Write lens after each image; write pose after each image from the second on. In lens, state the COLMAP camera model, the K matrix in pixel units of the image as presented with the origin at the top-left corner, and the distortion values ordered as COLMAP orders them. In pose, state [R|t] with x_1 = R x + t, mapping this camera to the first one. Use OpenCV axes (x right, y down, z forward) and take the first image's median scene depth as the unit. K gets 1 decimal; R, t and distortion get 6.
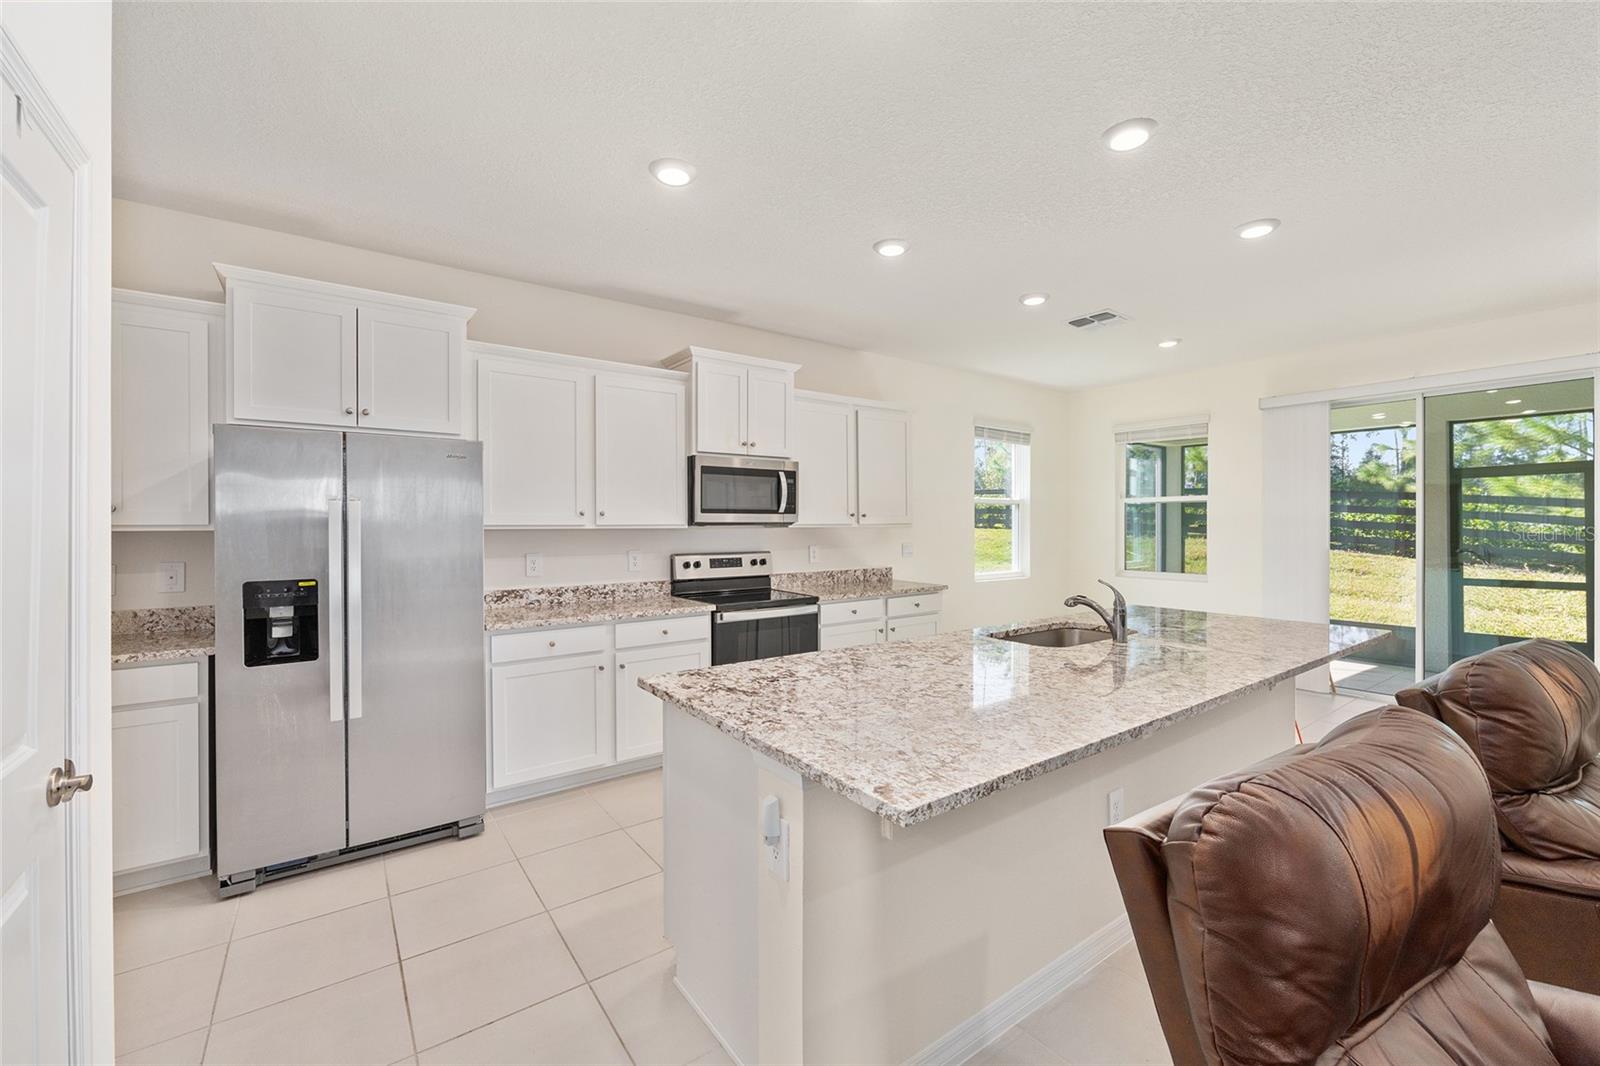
lens RADIAL K [[652.5, 0, 805.5], [0, 652.5, 529.1], [0, 0, 1]] dist [-0.005070, 0.000414]
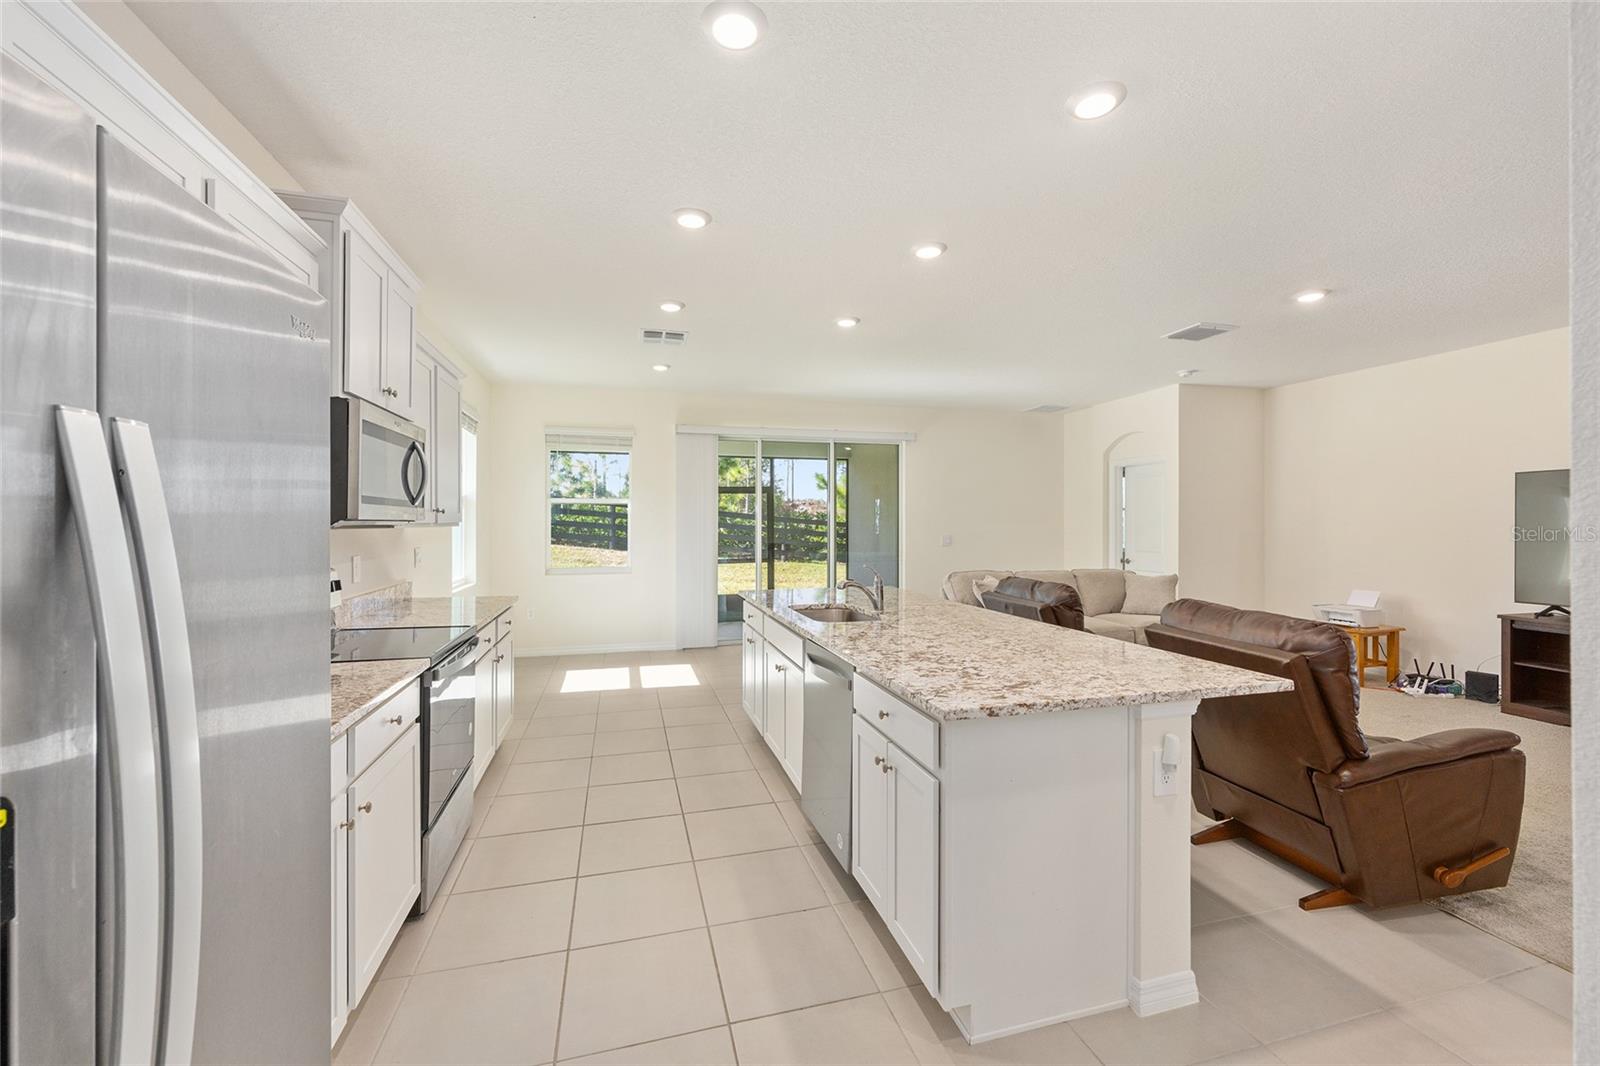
lens RADIAL K [[649.7, 0, 801.1], [0, 649.7, 523.4], [0, 0, 1]] dist [0.000186, 0.000131]
pose [[0.356915, 0.000163, 0.934137, -0.455913], [0.007889, 0.999964, -0.003188, -0.001664], [-0.934103, 0.008507, 0.356901, 0.370039]]
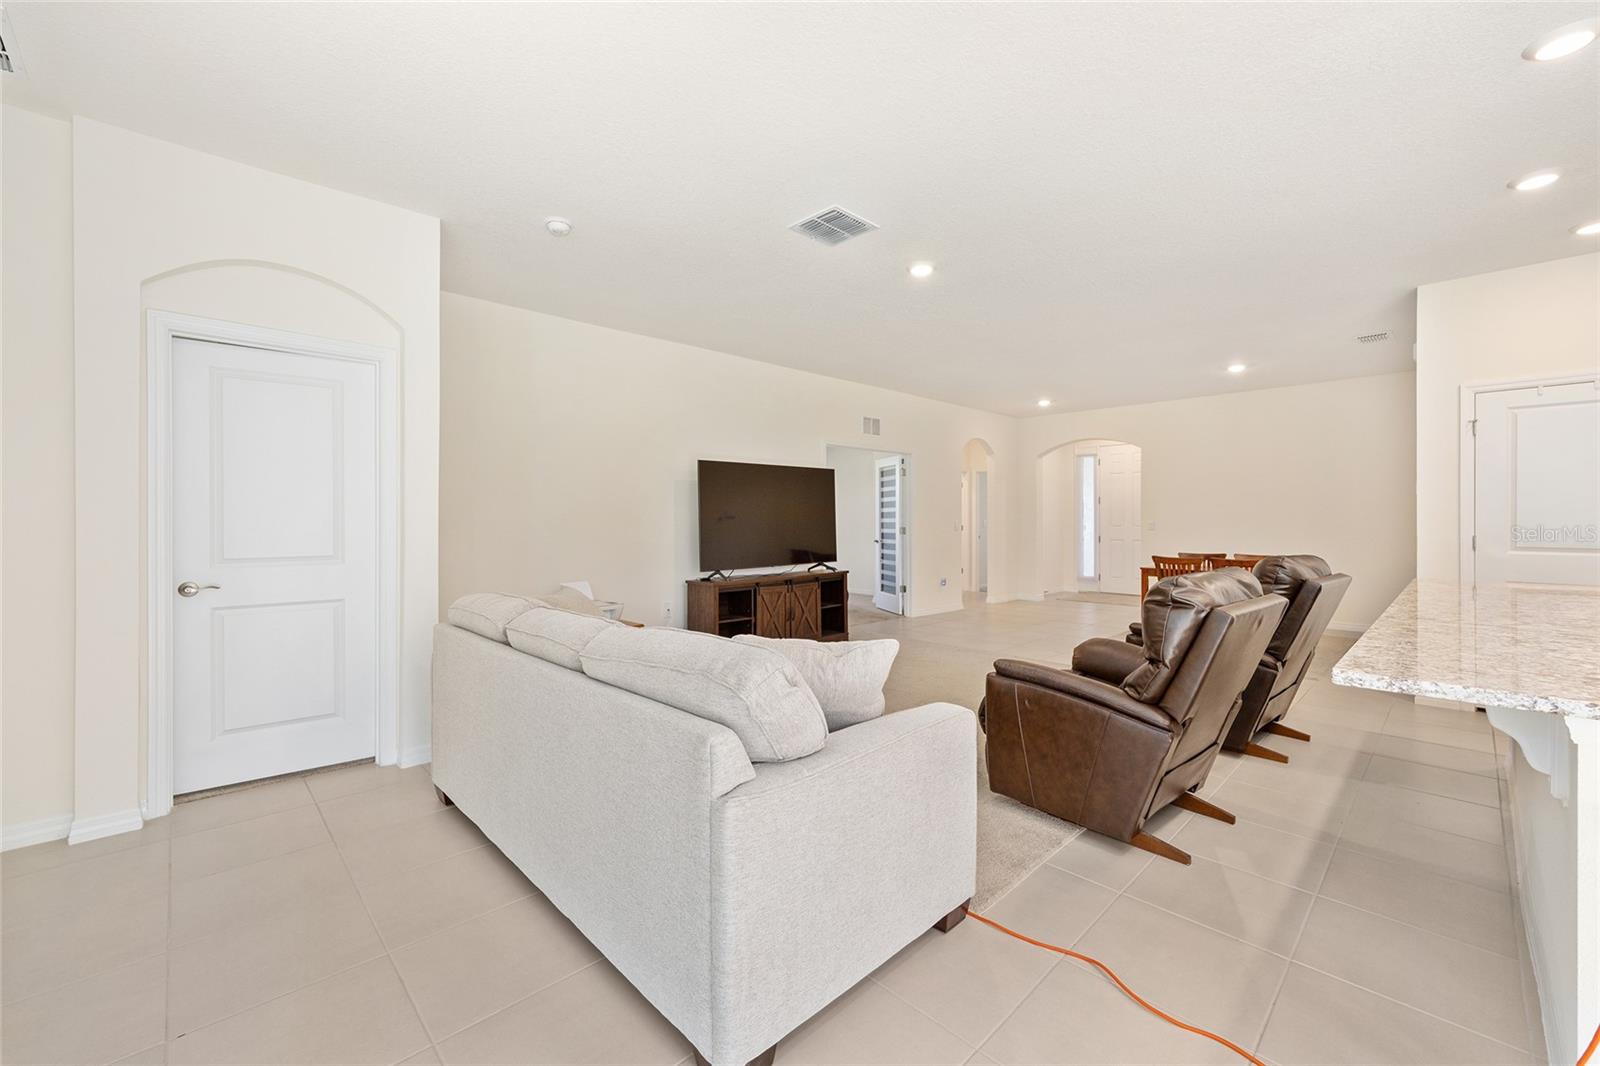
lens RADIAL K [[644.9, 0, 805.0], [0, 644.9, 522.7], [0, 0, 1]] dist [-0.000244, 0.000072]
pose [[-0.990695, 0.003281, -0.136061, 0.817986], [0.001691, 0.999929, 0.011803, 0.025541], [0.136090, 0.011464, -0.990630, 0.857949]]
